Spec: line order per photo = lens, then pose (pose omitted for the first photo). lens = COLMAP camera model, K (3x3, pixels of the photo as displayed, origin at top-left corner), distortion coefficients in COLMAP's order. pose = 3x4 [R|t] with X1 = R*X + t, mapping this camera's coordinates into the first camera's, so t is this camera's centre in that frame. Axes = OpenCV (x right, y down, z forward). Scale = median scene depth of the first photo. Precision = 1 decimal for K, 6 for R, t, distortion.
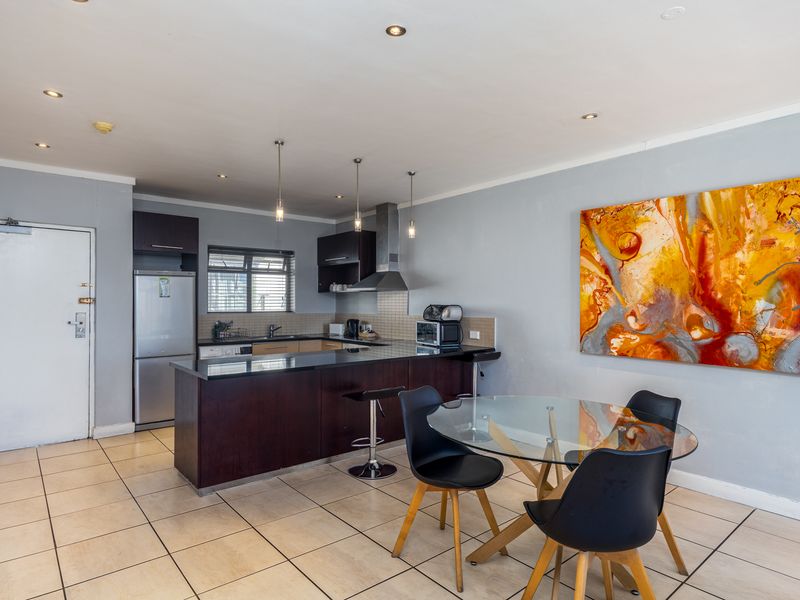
lens RADIAL K [[466.4, 0, 396.2], [0, 466.4, 302.9], [0, 0, 1]] dist [0.004159, 0.002871]
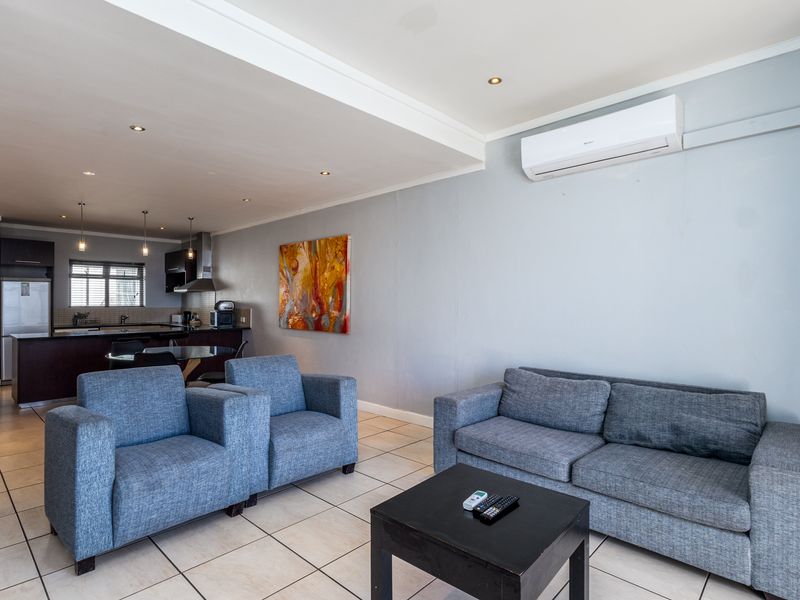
lens RADIAL K [[438.2, 0, 400.4], [0, 438.2, 302.2], [0, 0, 1]] dist [0.017613, -0.000453]
pose [[0.993883, -0.001445, 0.110425, 0.681471], [0.001474, 0.999999, -0.000179, 0.013697], [-0.110425, 0.000340, 0.993884, -0.681609]]
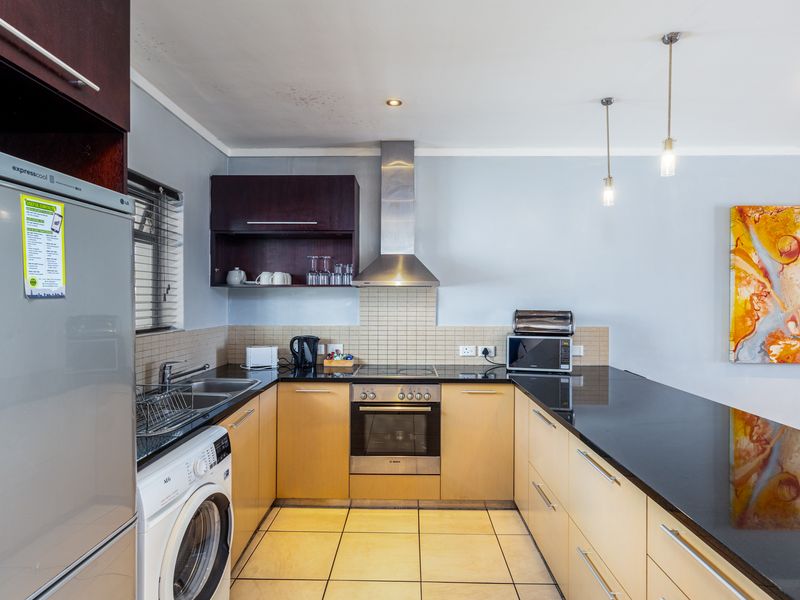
lens RADIAL K [[438.2, 0, 403.3], [0, 438.2, 298.5], [0, 0, 1]] dist [0.017613, -0.000453]
pose [[0.638036, -0.004361, 0.769994, -0.695643], [-0.003390, 0.999958, 0.008472, -0.023764], [-0.769999, -0.008016, 0.637995, 0.979924]]
